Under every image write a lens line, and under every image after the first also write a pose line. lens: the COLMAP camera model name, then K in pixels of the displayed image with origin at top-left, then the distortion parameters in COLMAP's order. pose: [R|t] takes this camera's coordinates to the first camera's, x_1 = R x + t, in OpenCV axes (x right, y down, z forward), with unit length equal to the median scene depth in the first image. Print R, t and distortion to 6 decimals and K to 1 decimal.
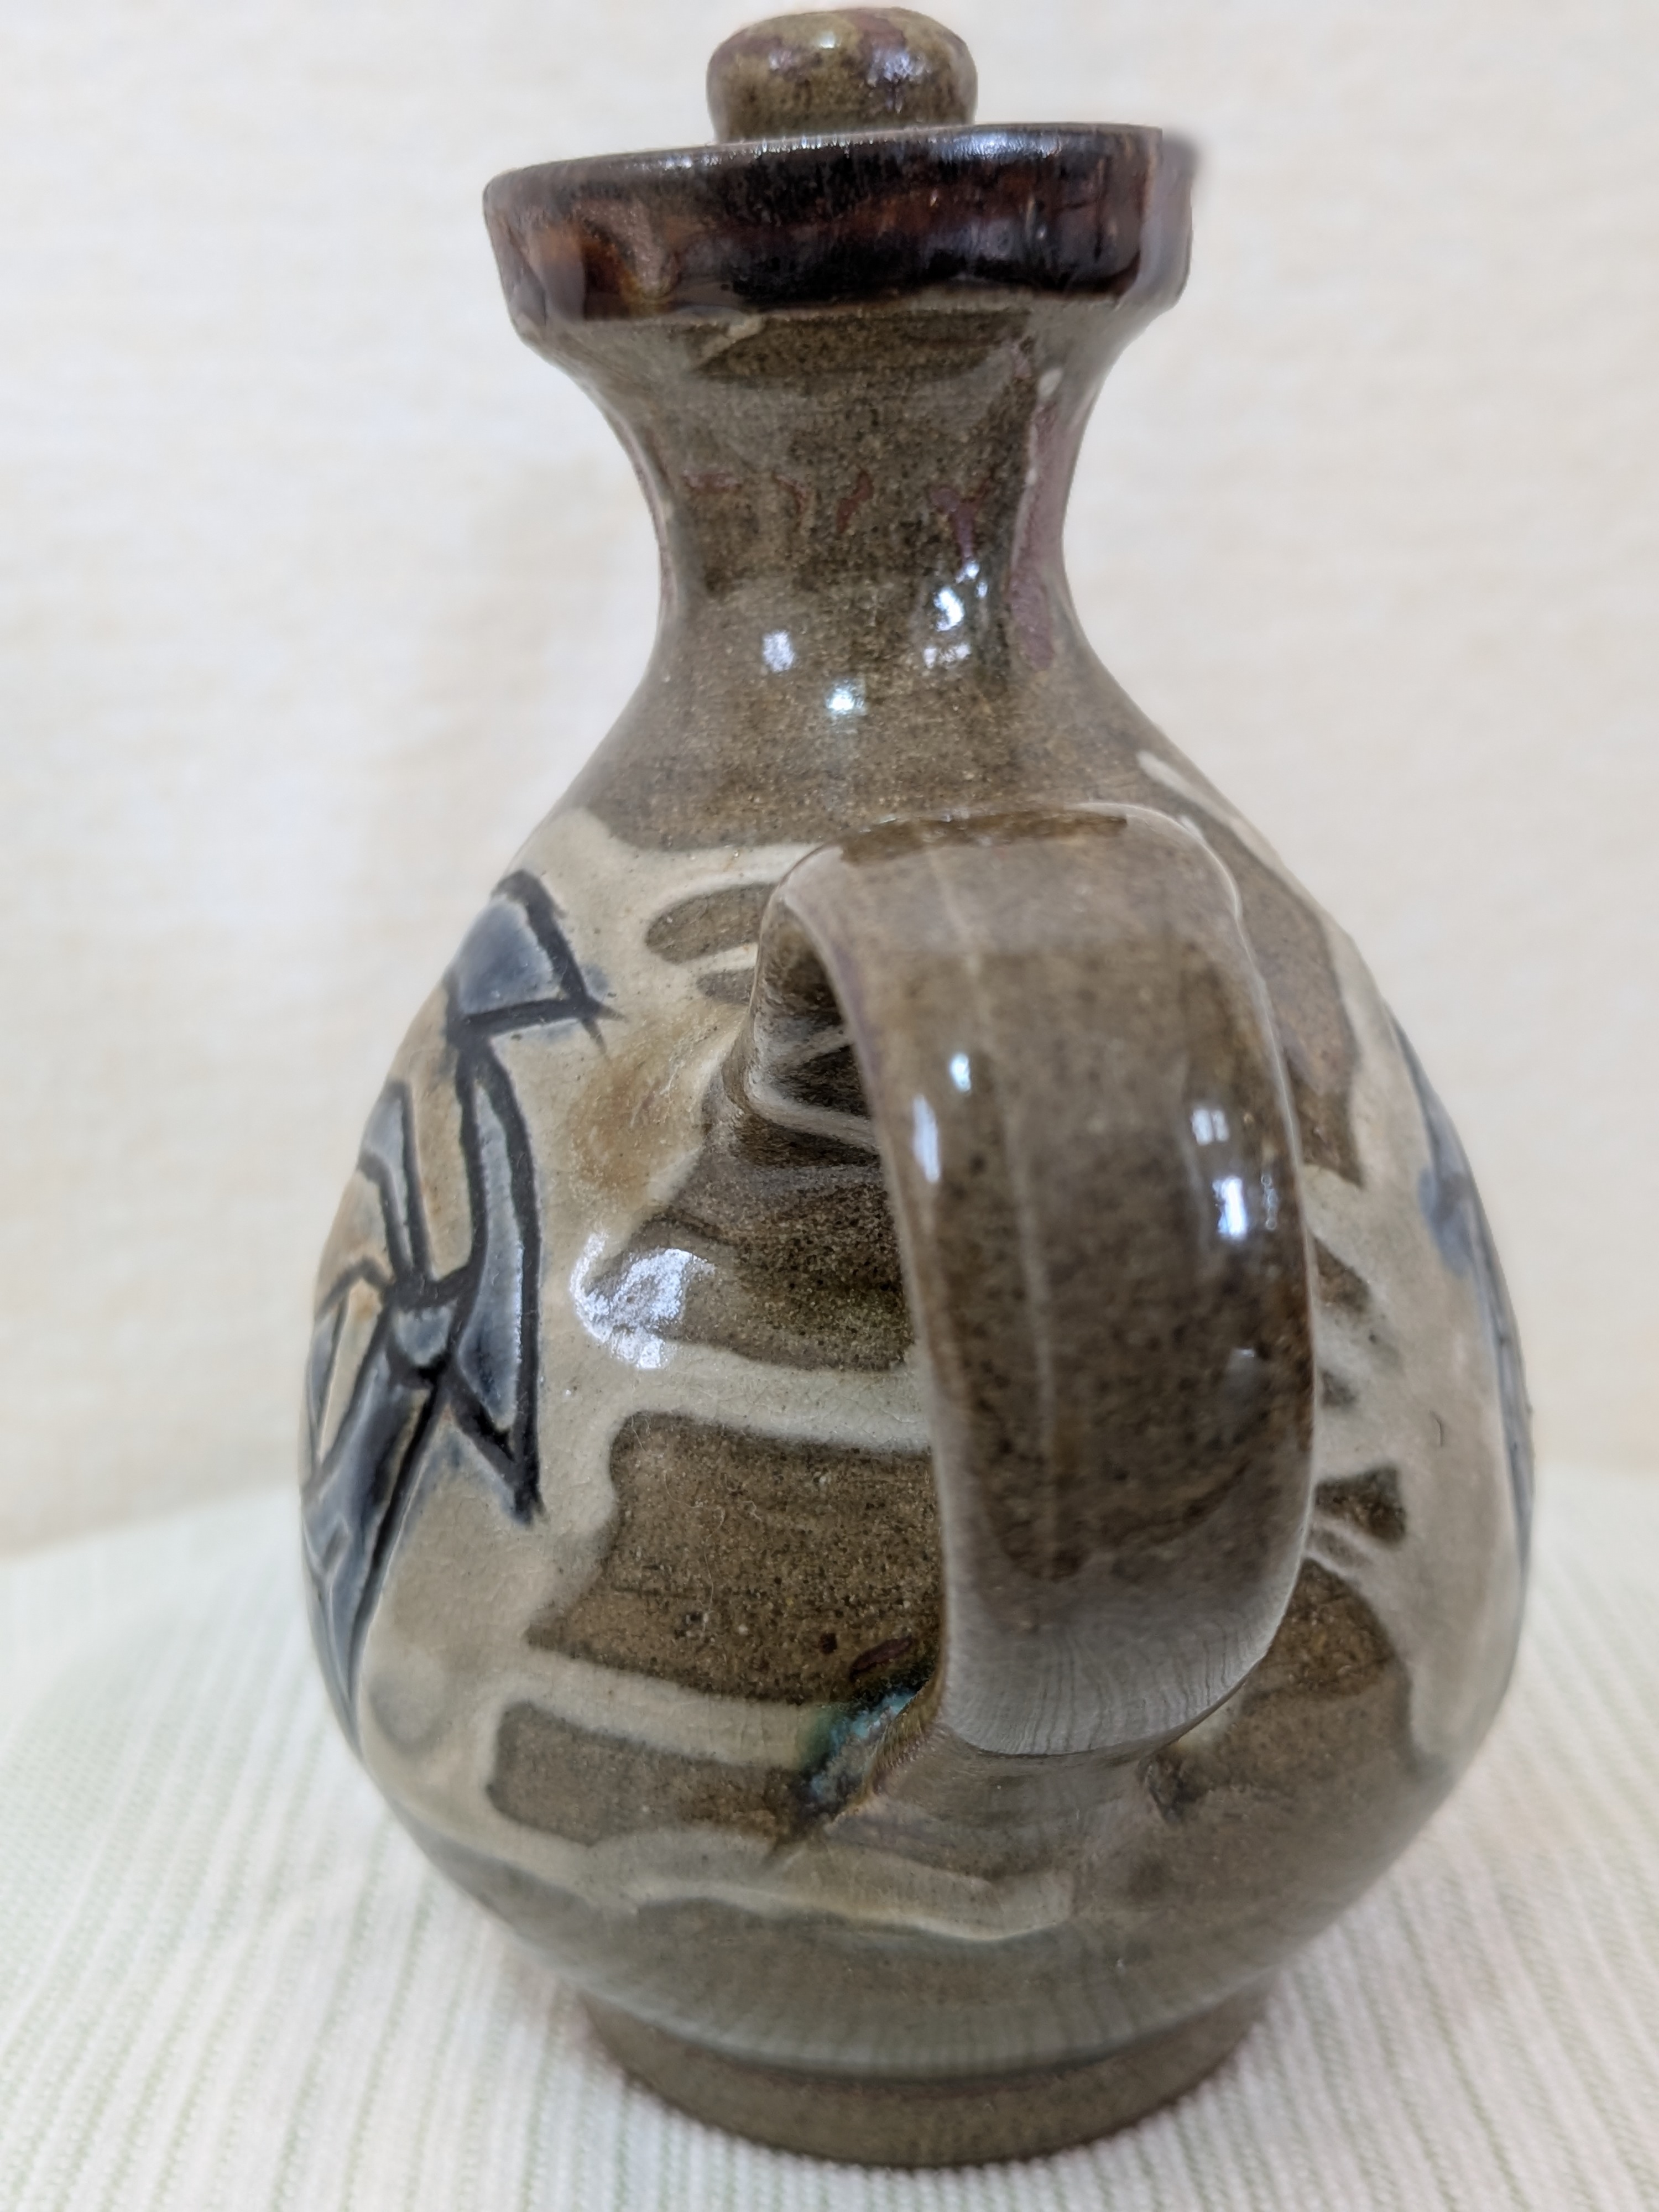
lens RADIAL K [[2084.0, 0, 829.5], [0, 2084.0, 1106.0], [0, 0, 1]] dist [0.088330, -0.011812]
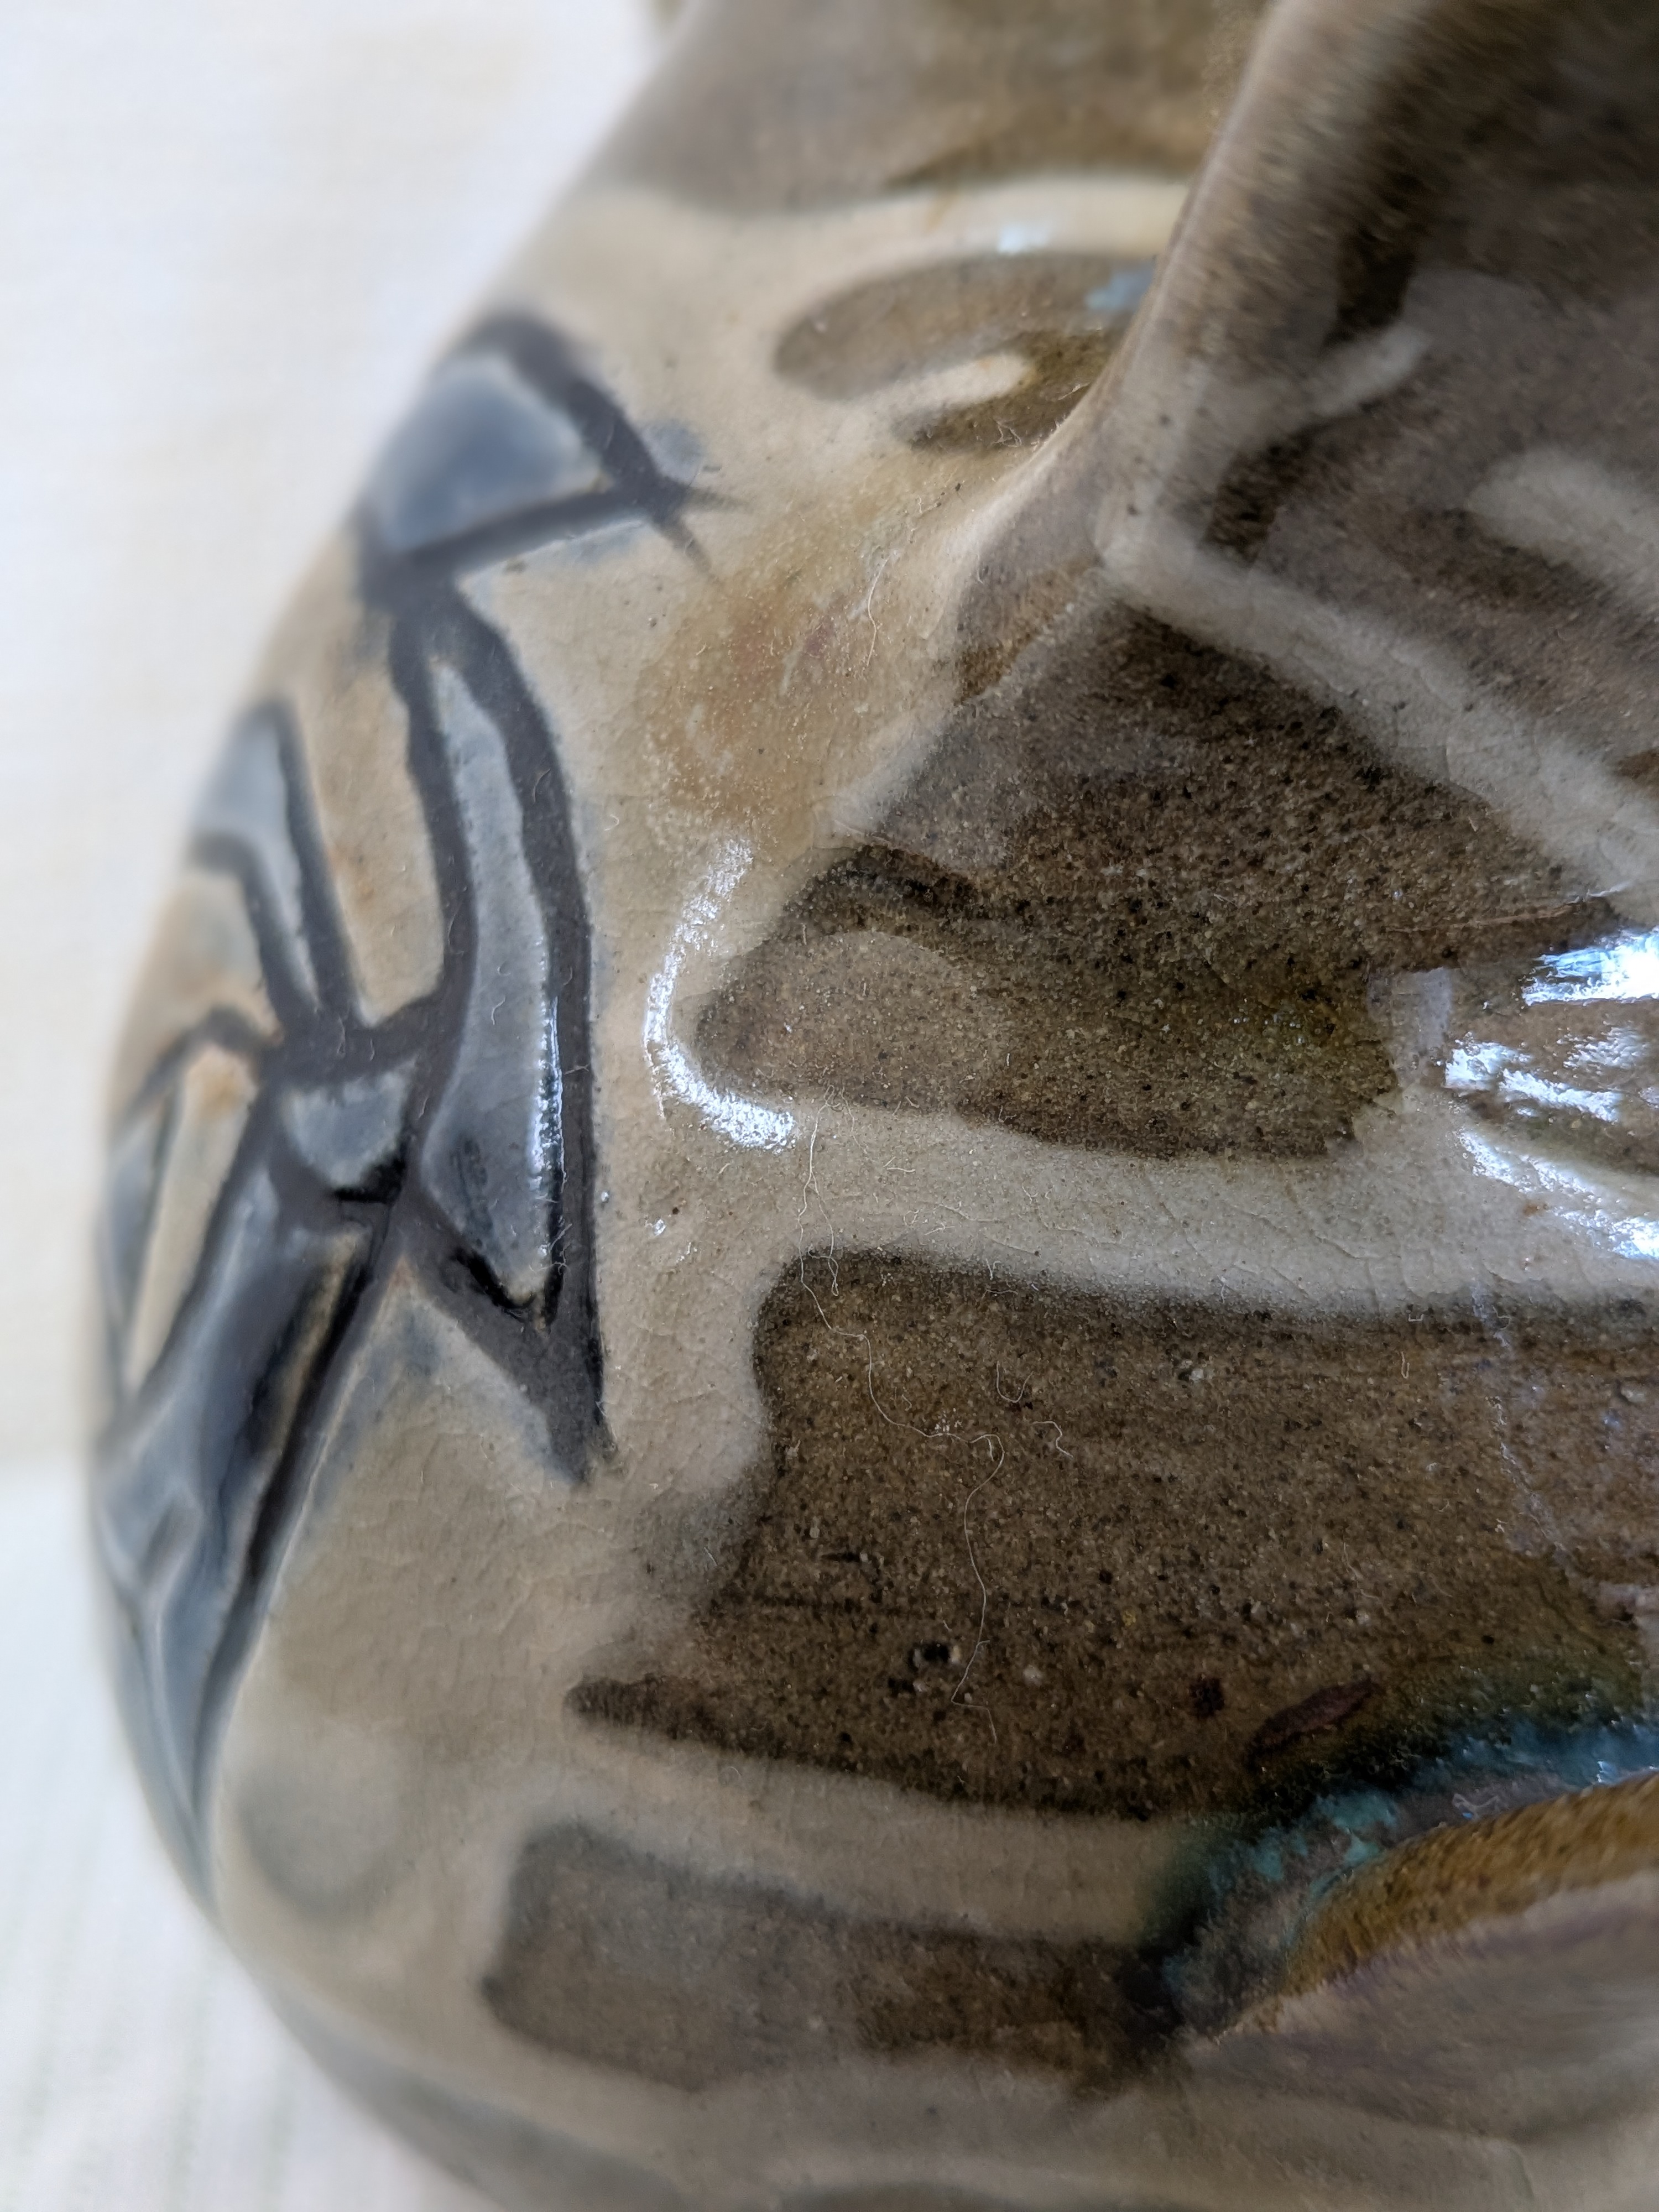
lens RADIAL K [[2317.2, 0, 829.5], [0, 2317.2, 1106.0], [0, 0, 1]] dist [0.085690, -0.208732]
pose [[0.995256, -0.007521, 0.097004, -0.138144], [0.005912, 0.999840, 0.016863, 0.099939], [-0.097115, -0.016209, 0.995141, 0.435167]]
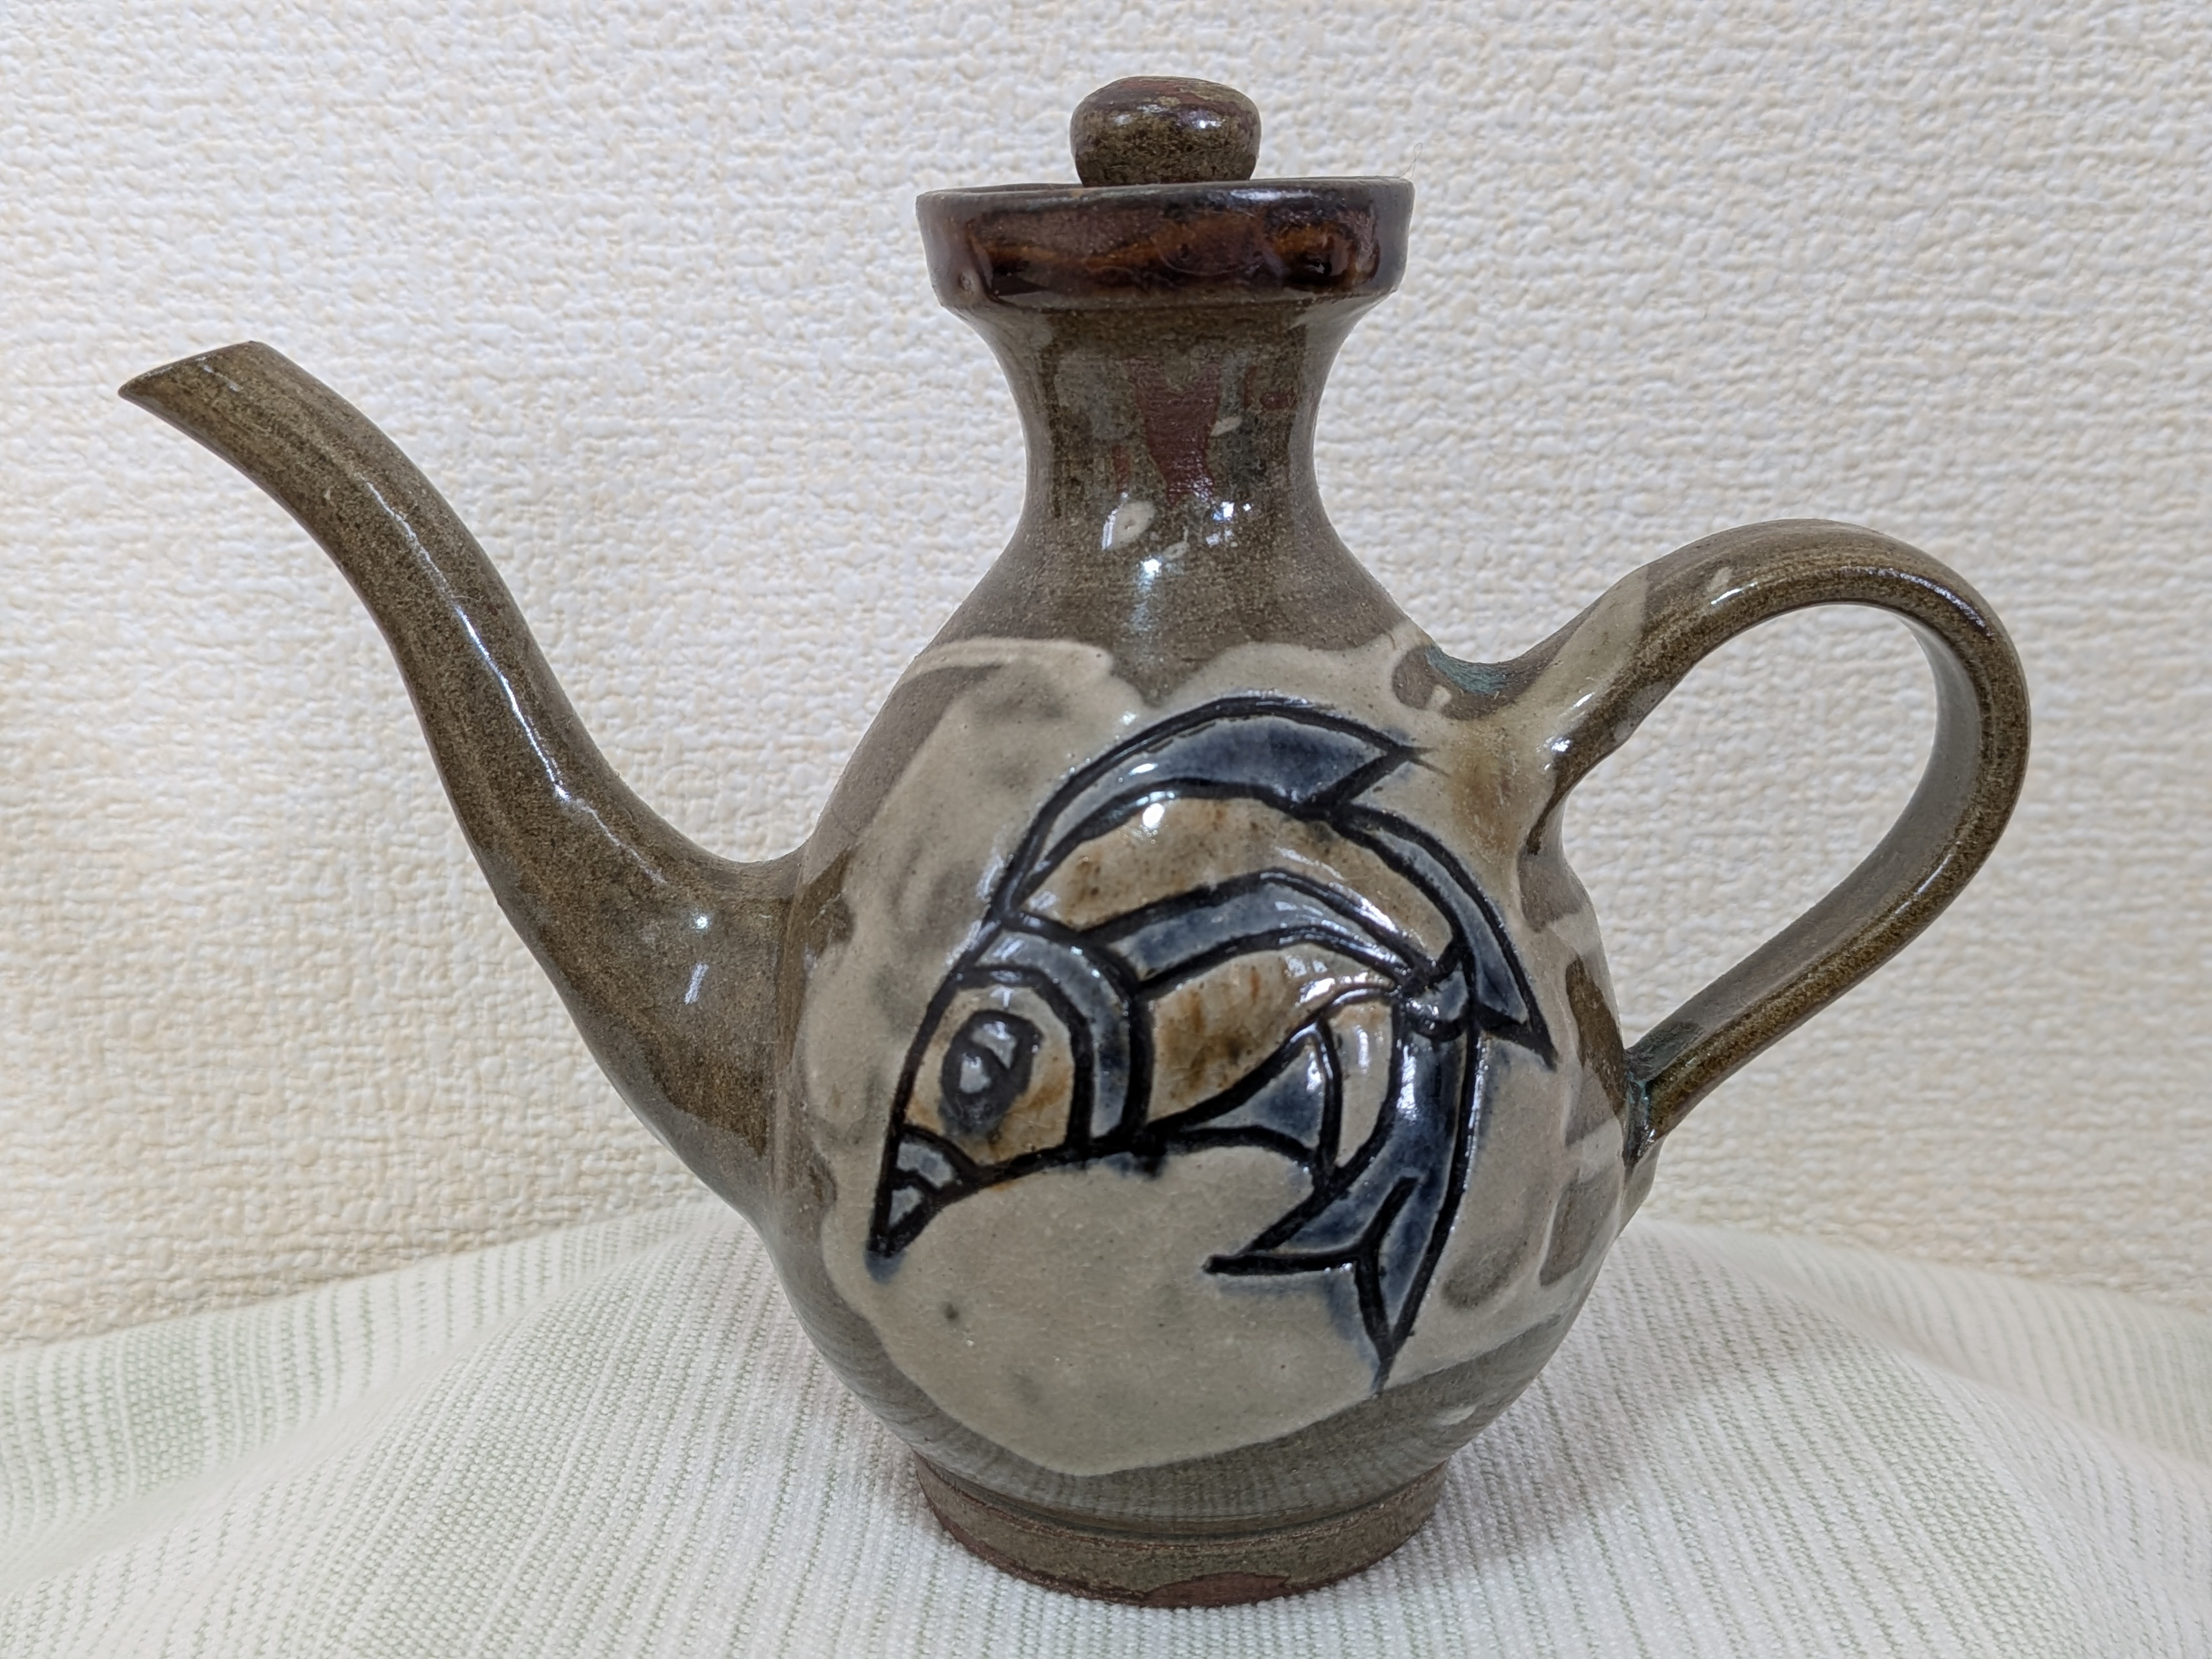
lens RADIAL K [[2142.7, 0, 1106.0], [0, 2142.7, 829.5], [0, 0, 1]] dist [0.140290, -0.278457]
pose [[0.191377, -0.218216, 0.956952, -1.684031], [0.286144, 0.945025, 0.158272, -0.308682], [-0.938880, 0.243536, 0.243297, 0.885167]]
